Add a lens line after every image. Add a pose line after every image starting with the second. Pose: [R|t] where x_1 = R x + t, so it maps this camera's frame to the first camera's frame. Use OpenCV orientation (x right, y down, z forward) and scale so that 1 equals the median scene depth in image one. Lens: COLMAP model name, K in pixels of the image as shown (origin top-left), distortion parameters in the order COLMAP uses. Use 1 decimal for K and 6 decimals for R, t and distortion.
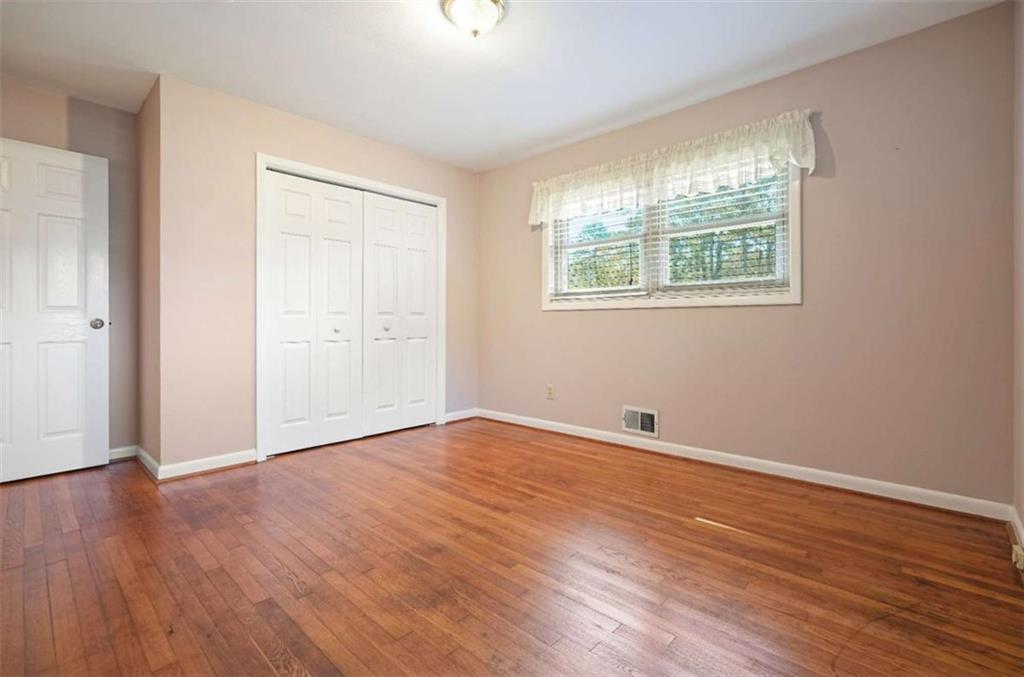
lens RADIAL K [[465.0, 0, 516.3], [0, 465.0, 322.2], [0, 0, 1]] dist [-0.008315, 0.007363]
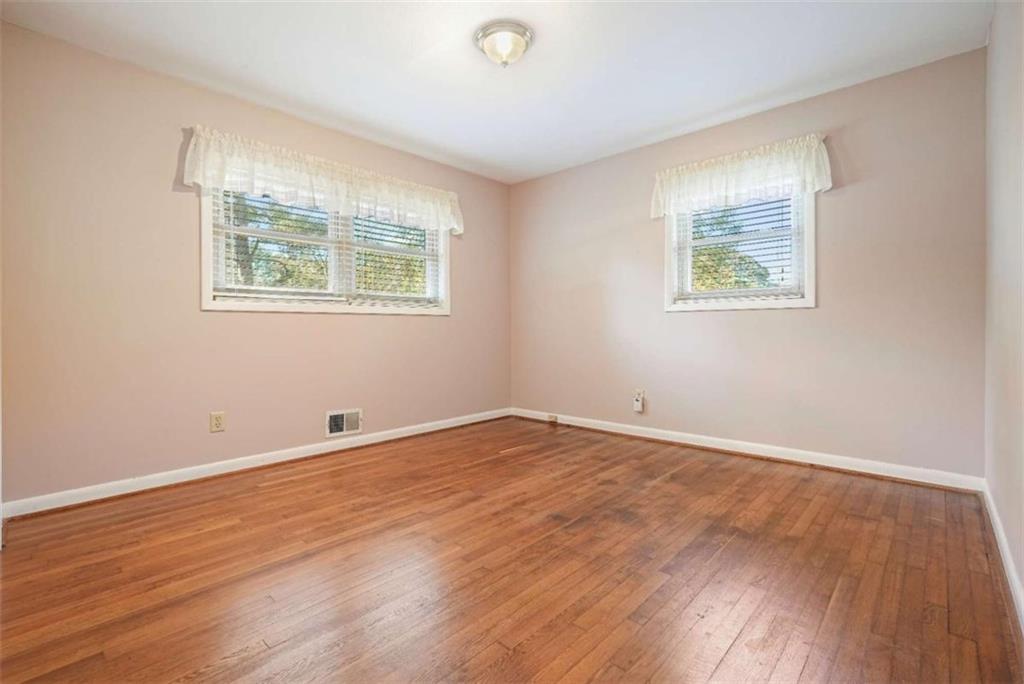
lens RADIAL K [[465.0, 0, 505.5], [0, 465.0, 336.5], [0, 0, 1]] dist [-0.008315, 0.007363]
pose [[0.009965, -0.017254, 0.999801, -0.978768], [0.002419, 0.999849, 0.017230, 0.005930], [-0.999947, 0.002246, 0.010005, 0.810446]]
